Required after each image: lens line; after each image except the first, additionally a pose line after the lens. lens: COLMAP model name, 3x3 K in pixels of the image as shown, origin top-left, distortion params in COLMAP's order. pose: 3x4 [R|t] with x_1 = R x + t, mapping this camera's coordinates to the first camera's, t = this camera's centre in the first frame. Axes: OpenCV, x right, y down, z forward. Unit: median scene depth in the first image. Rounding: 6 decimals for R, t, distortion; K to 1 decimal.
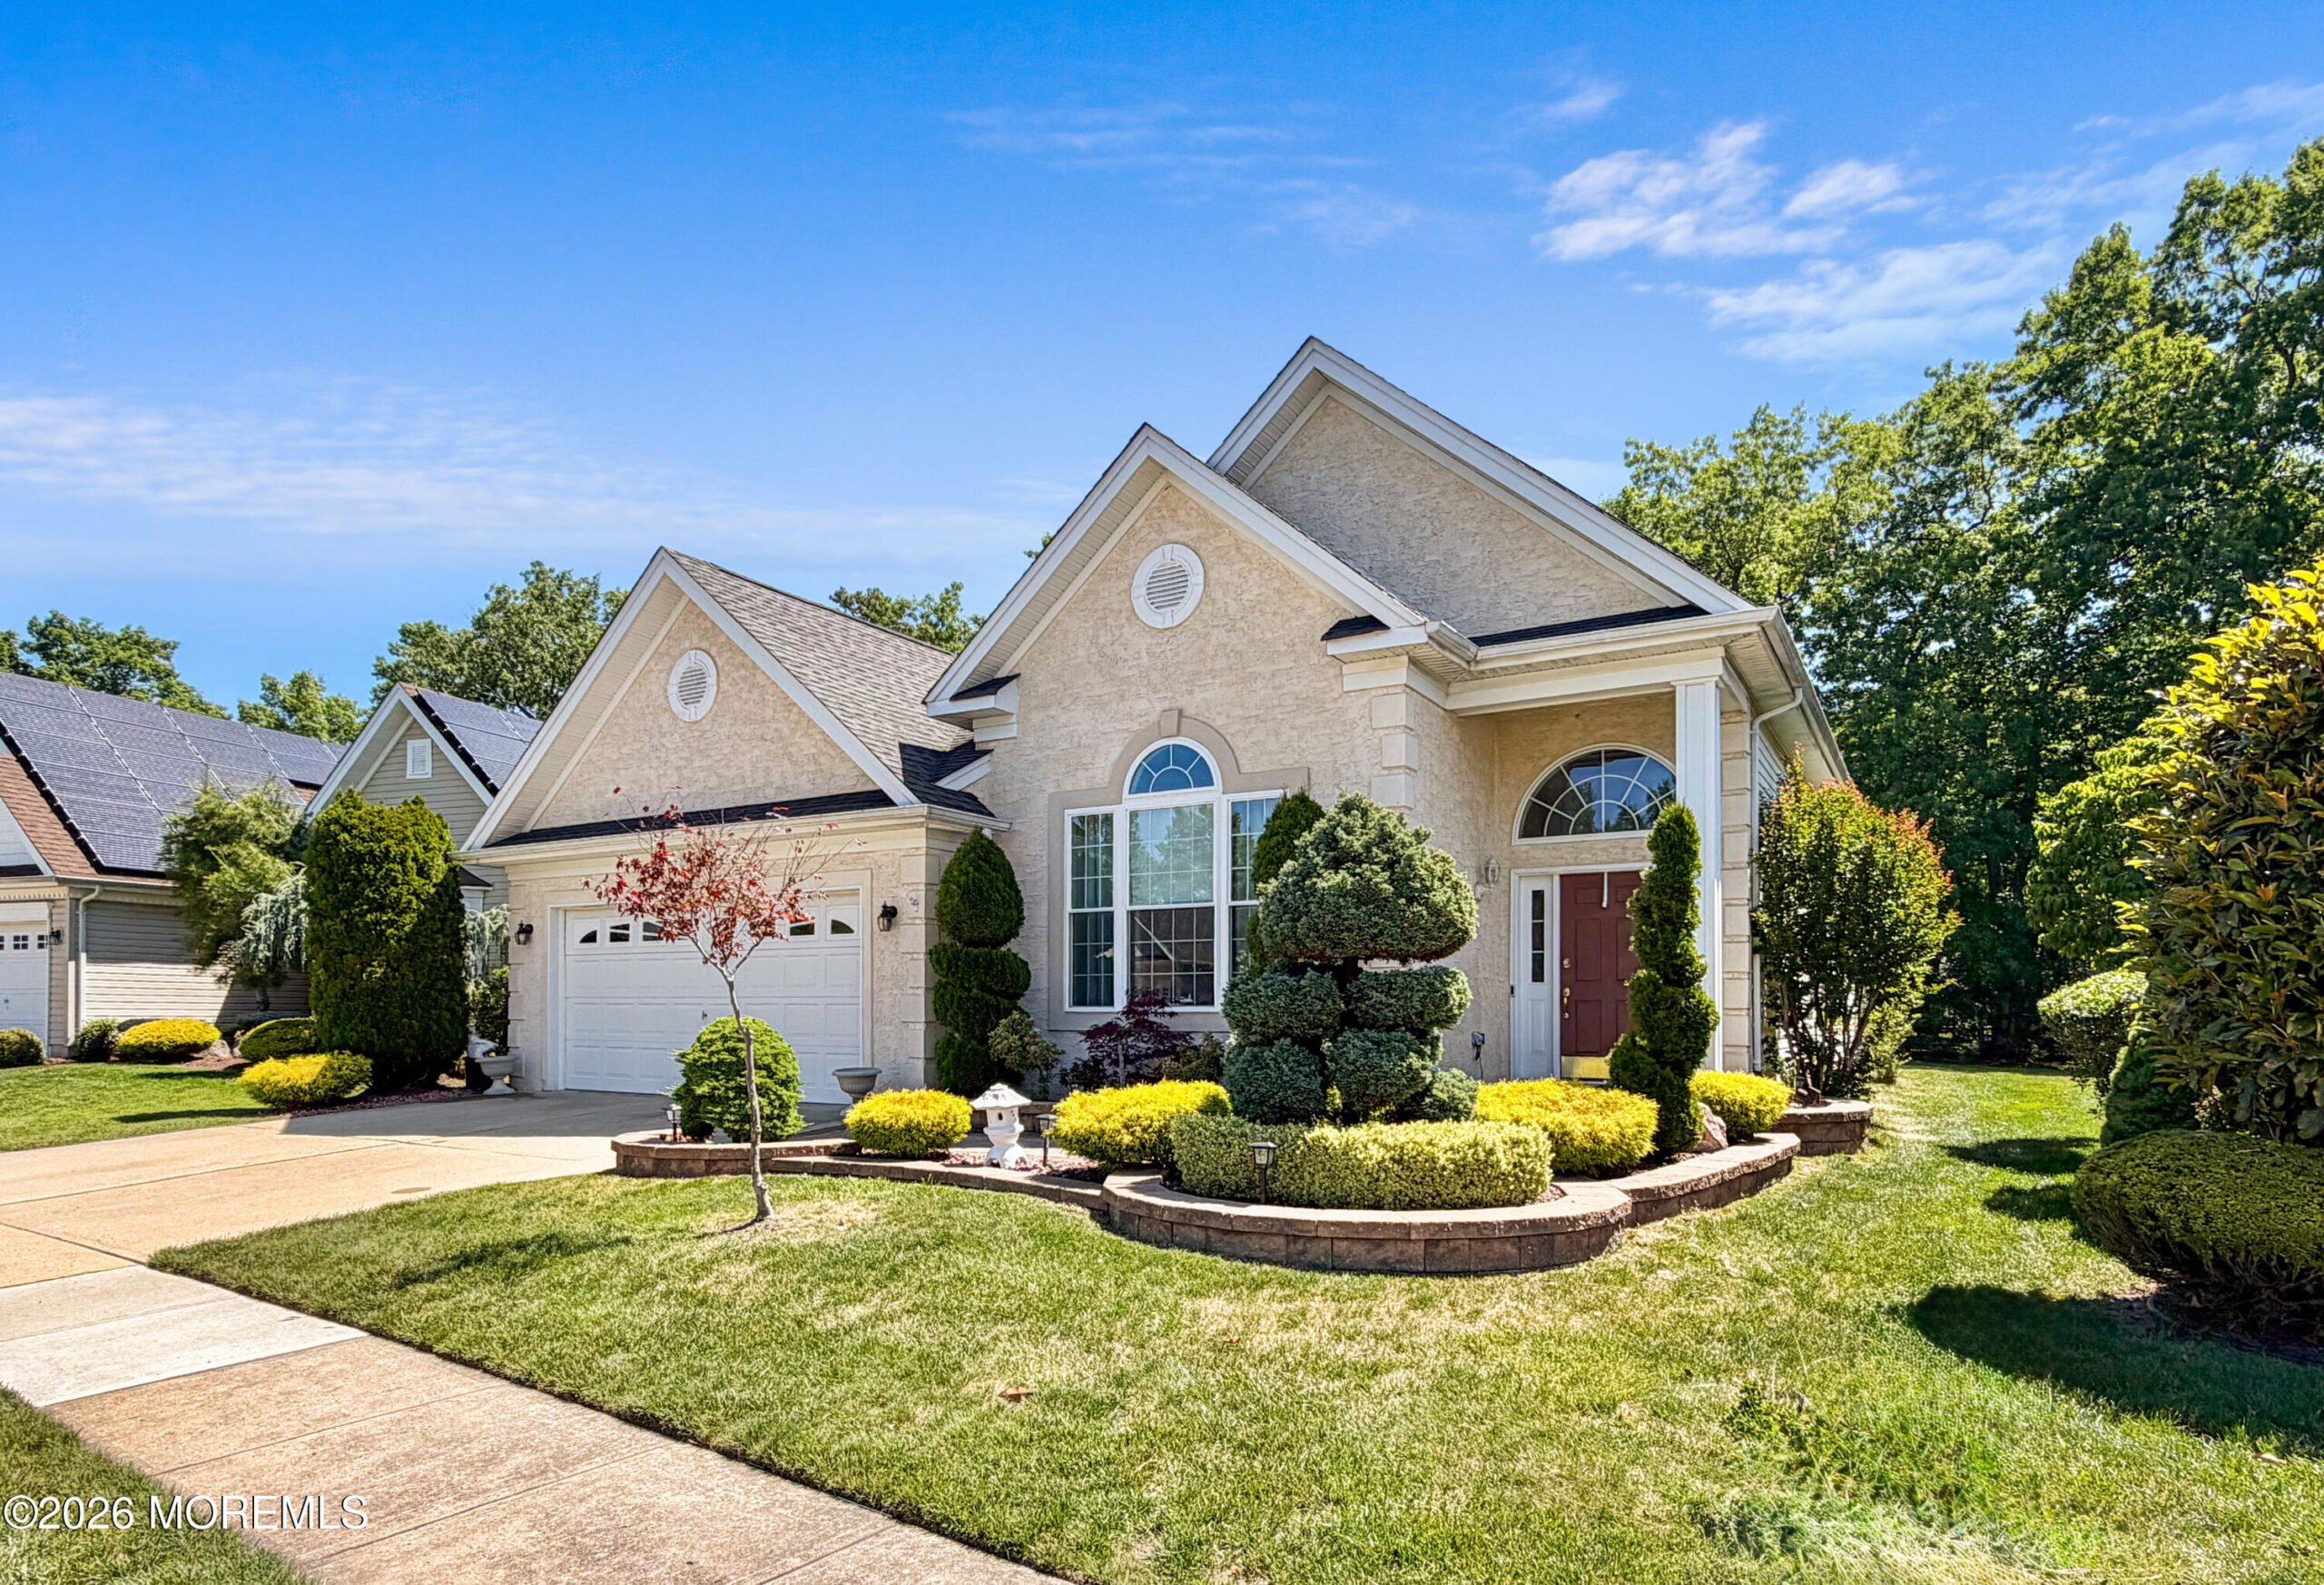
lens RADIAL K [[1276.5, 0, 1162.0], [0, 1276.5, 792.5], [0, 0, 1]] dist [0.000795, -0.000100]
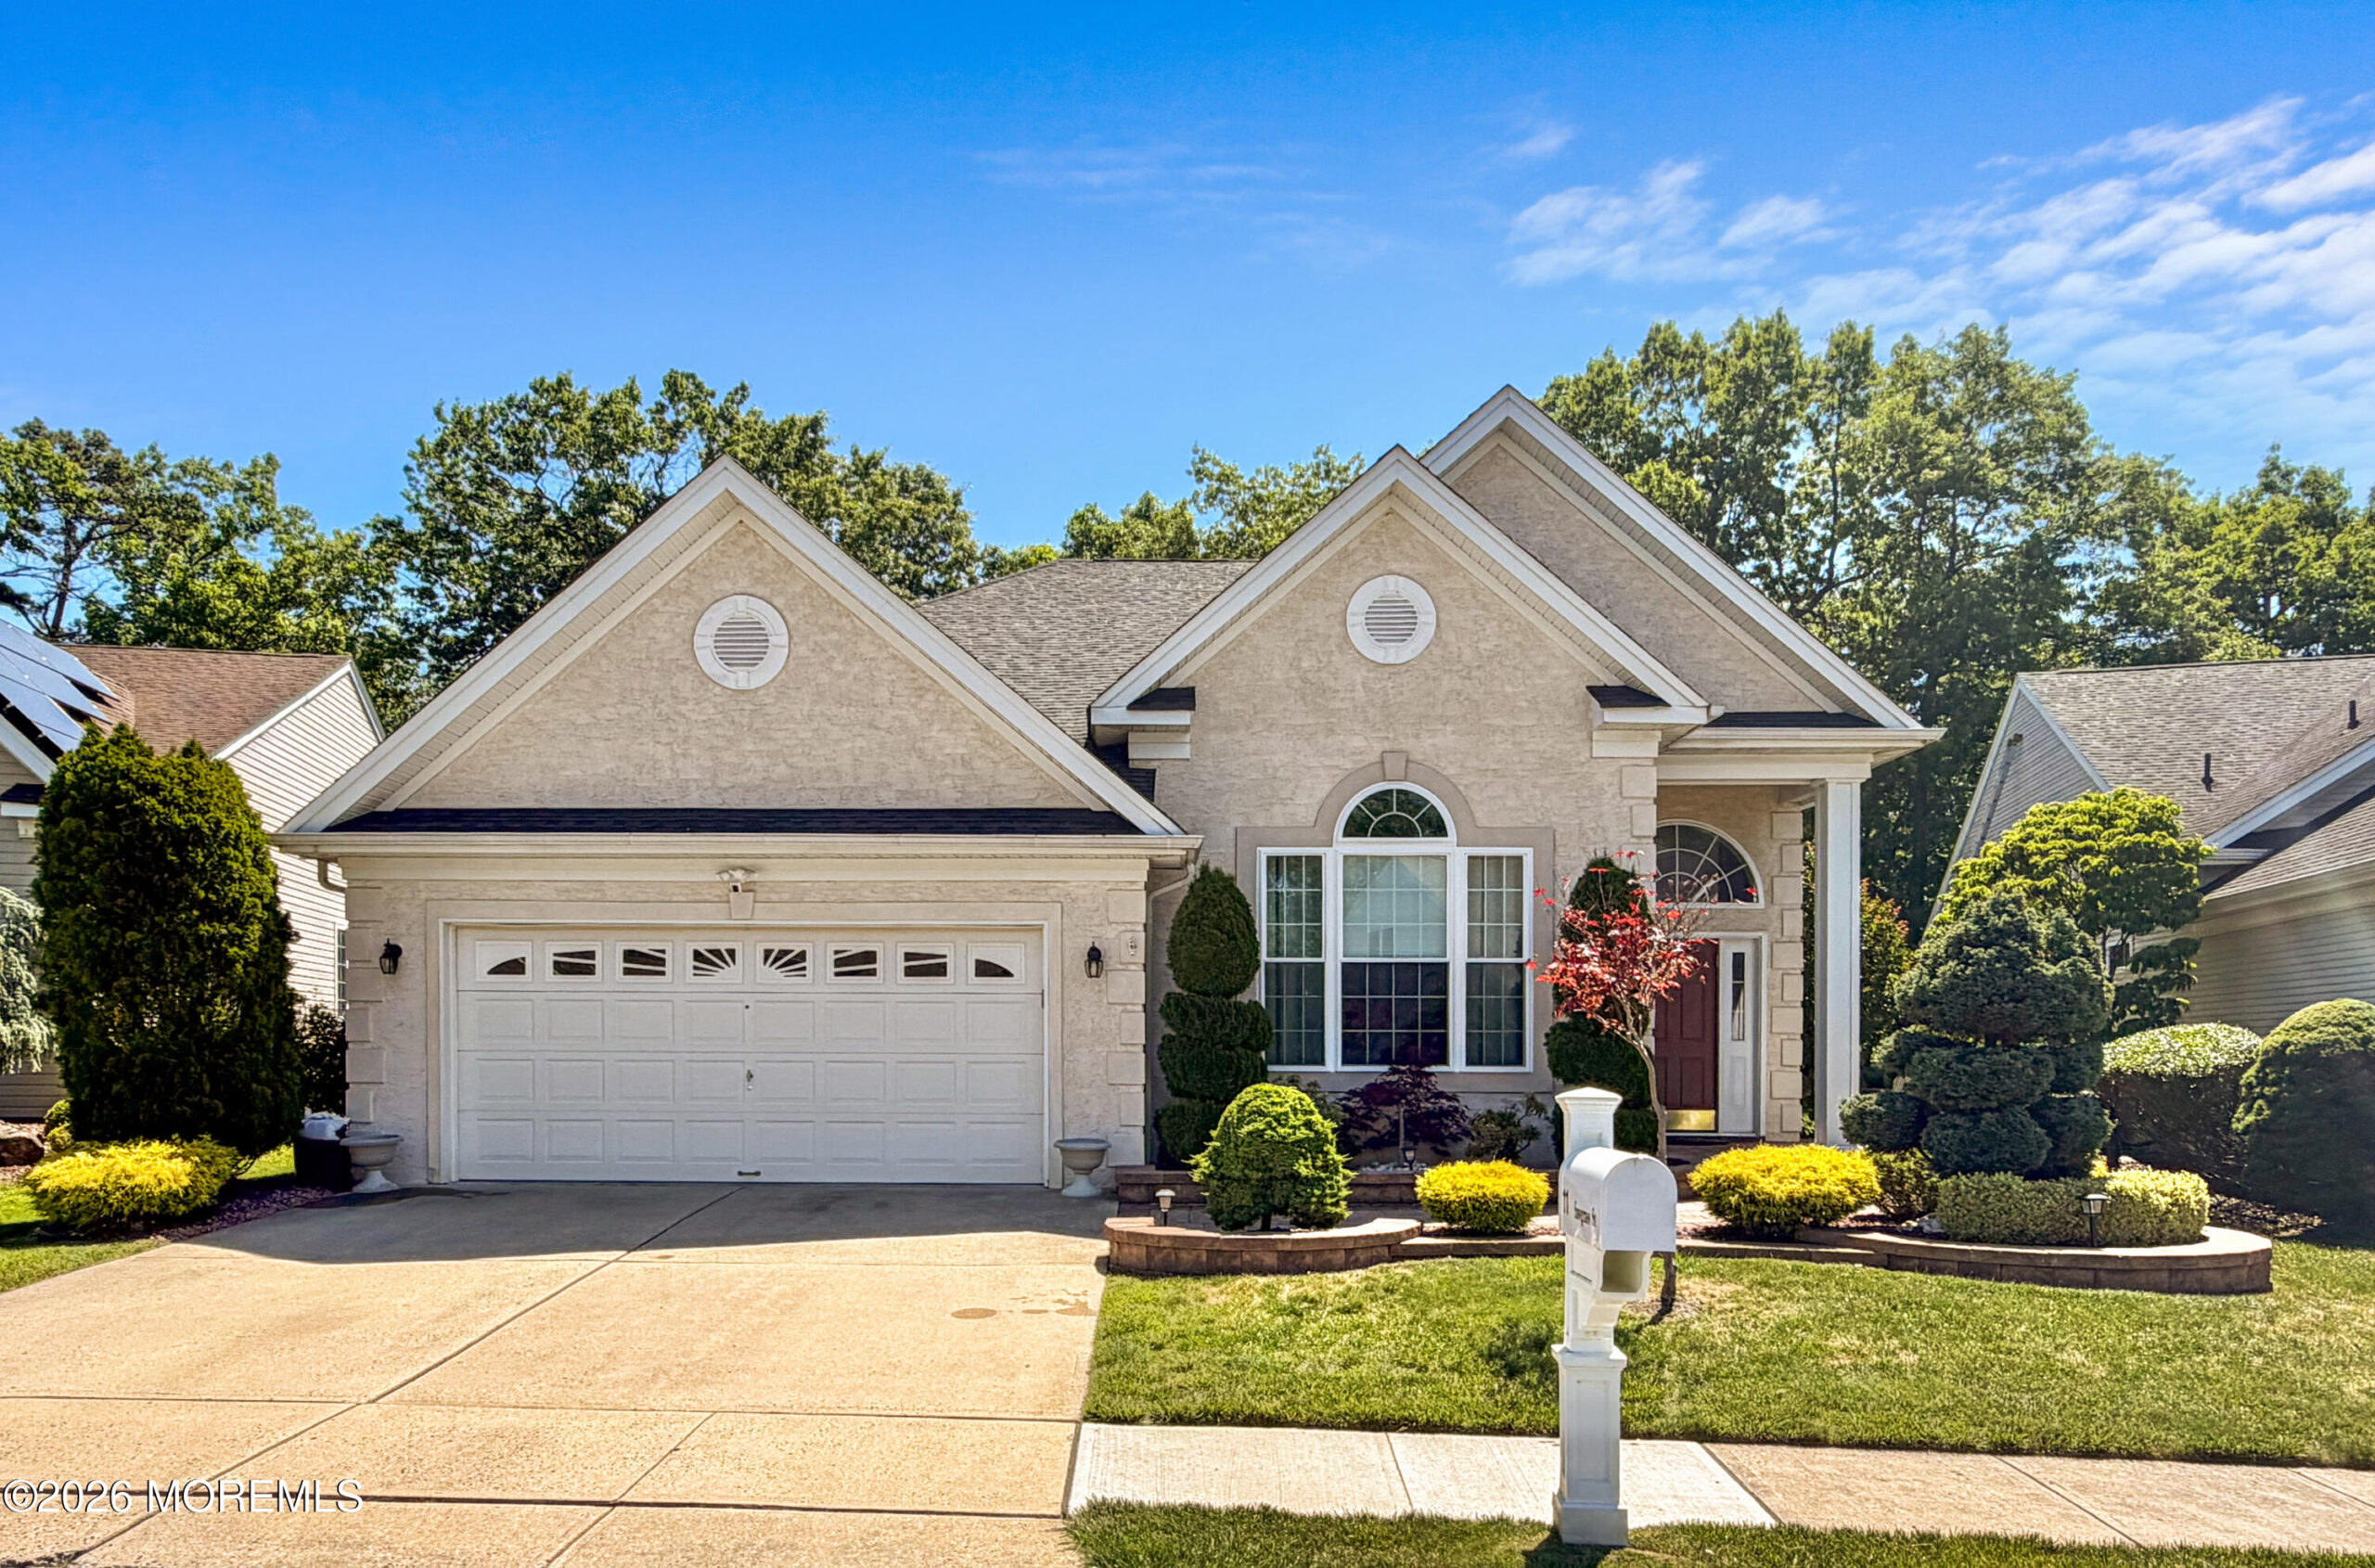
lens RADIAL K [[1540.4, 0, 1187.5], [0, 1540.4, 784.0], [0, 0, 1]] dist [0.000439, 0.000535]
pose [[0.866609, 0.086041, 0.491514, -0.677331], [-0.086694, 0.996003, -0.021499, -0.003171], [-0.491399, -0.023980, 0.870604, 0.081145]]
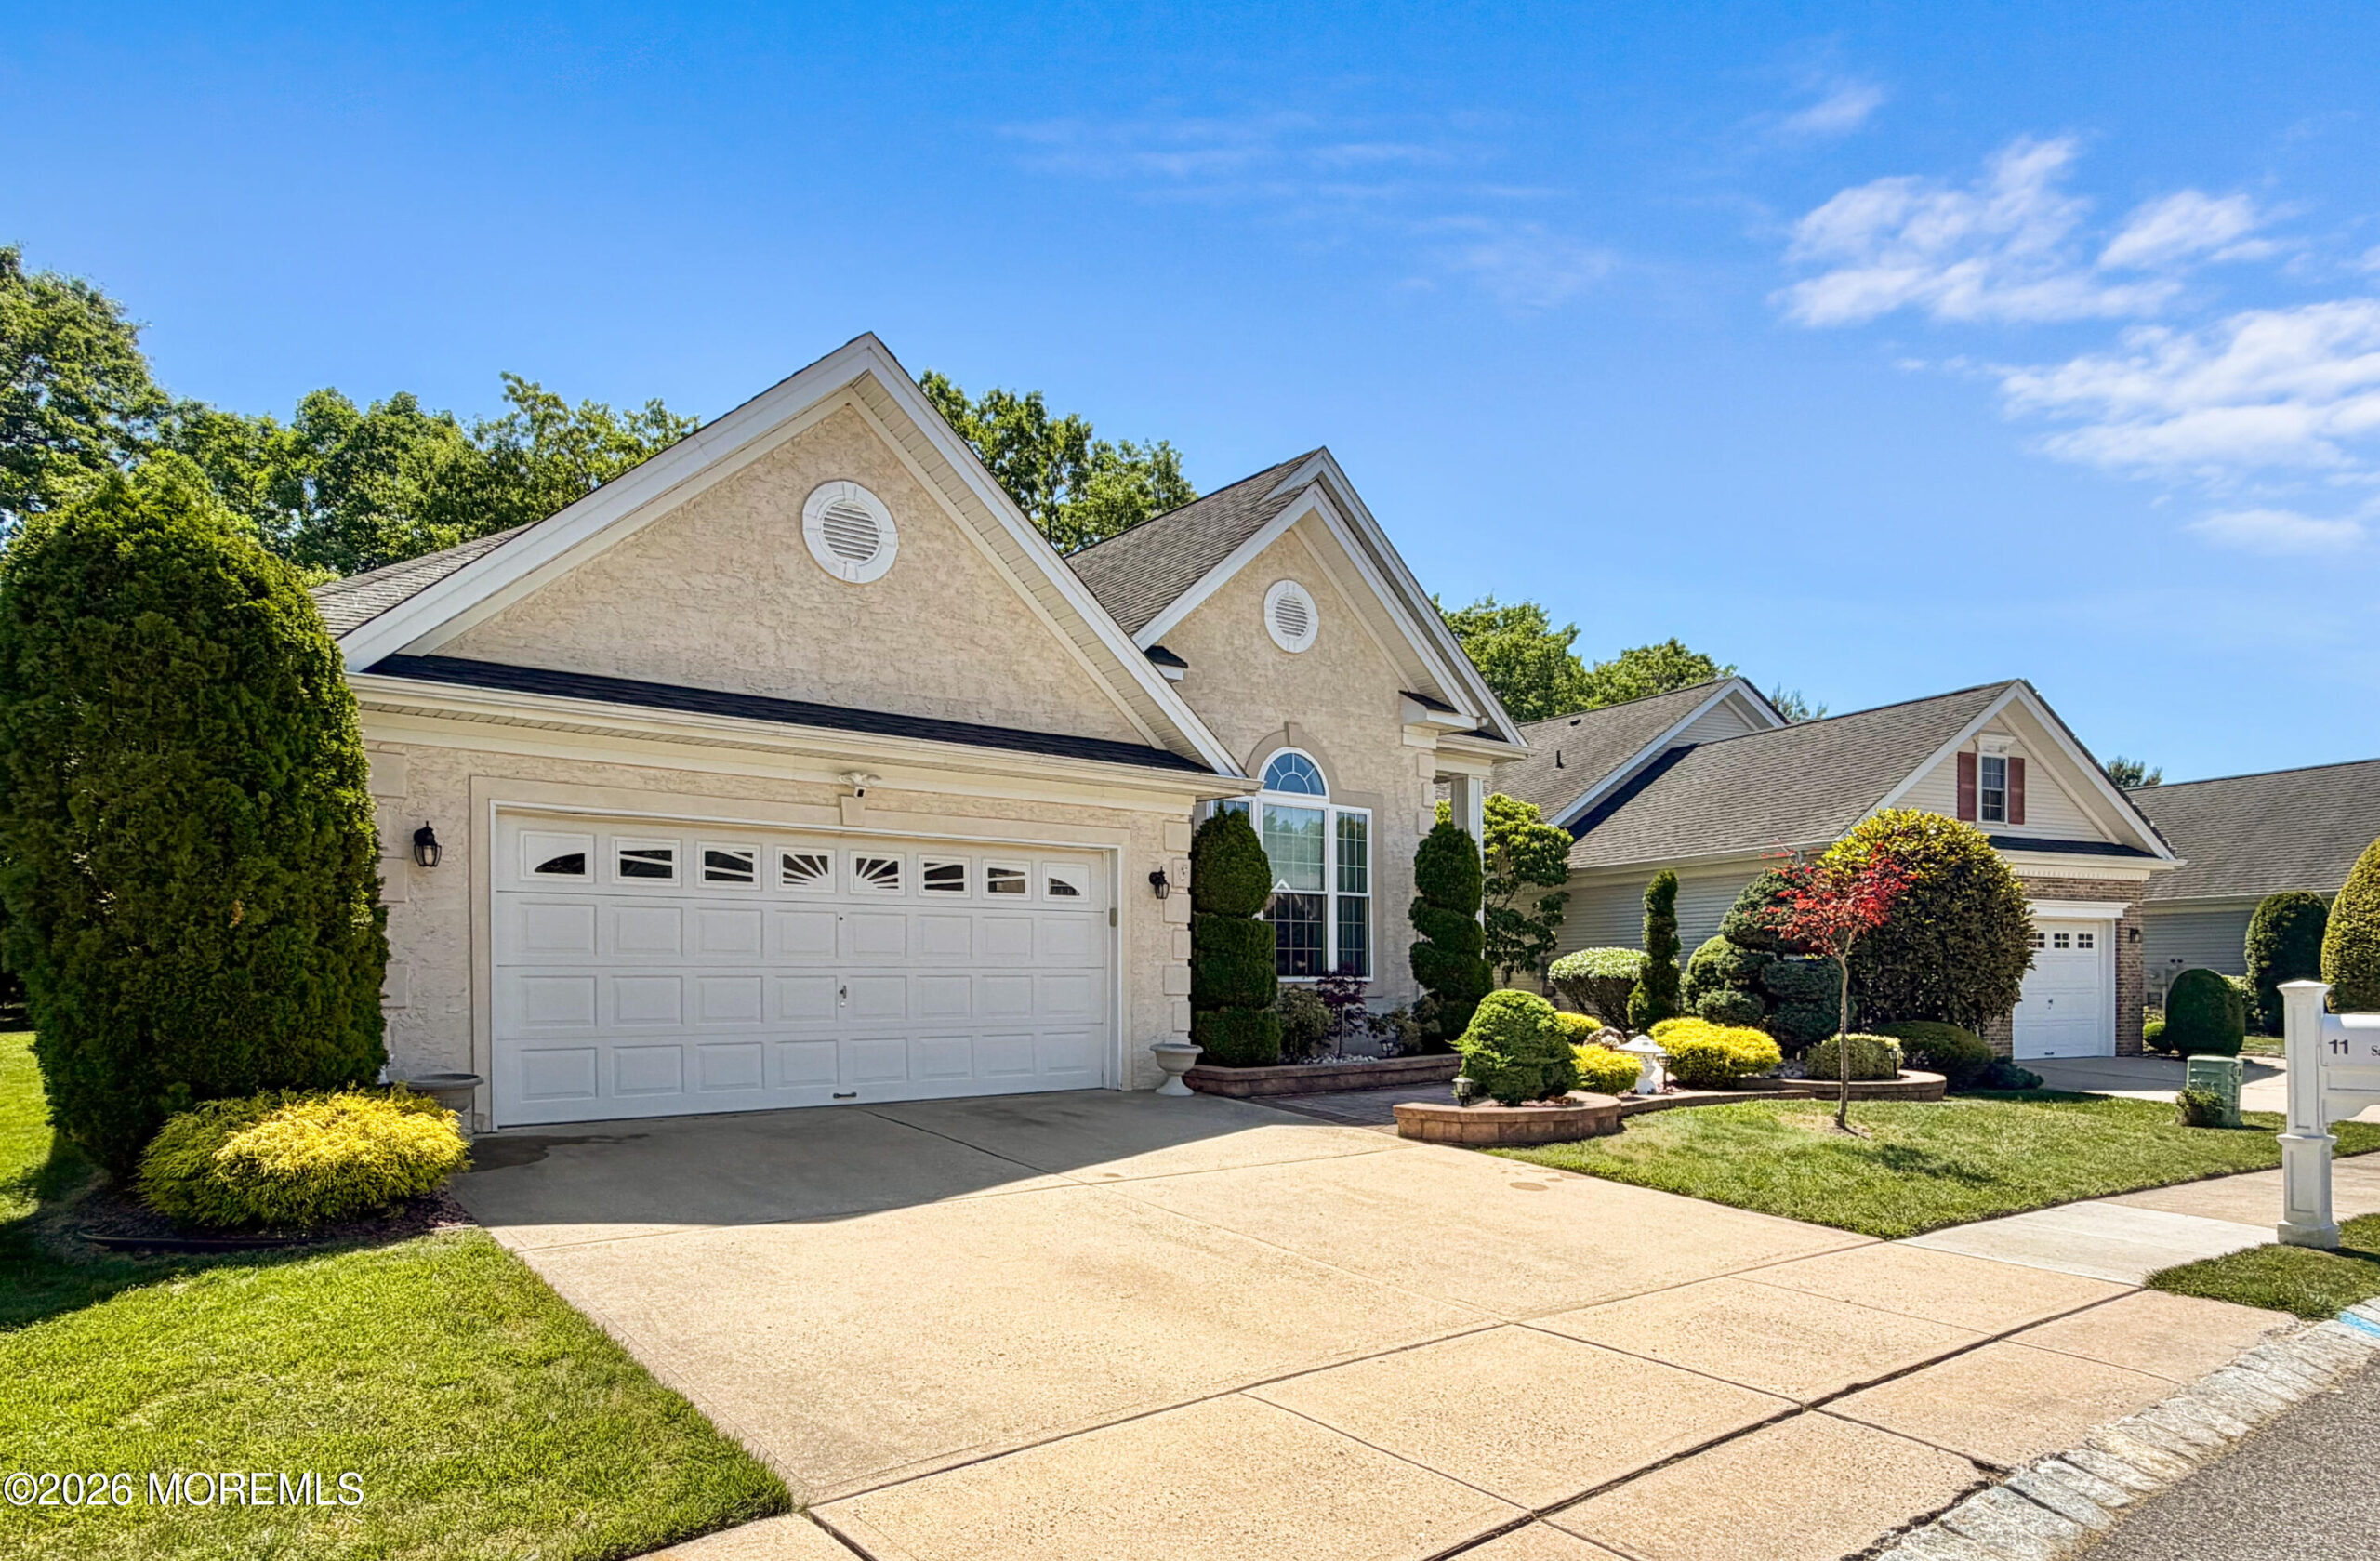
lens RADIAL K [[1304.9, 0, 1191.3], [0, 1304.9, 738.1], [0, 0, 1]] dist [-0.003736, -0.000807]
pose [[0.358435, 0.160819, 0.919599, -1.114985], [-0.158562, 0.981226, -0.109793, 0.093931], [-0.919990, -0.106460, 0.377205, 0.627389]]
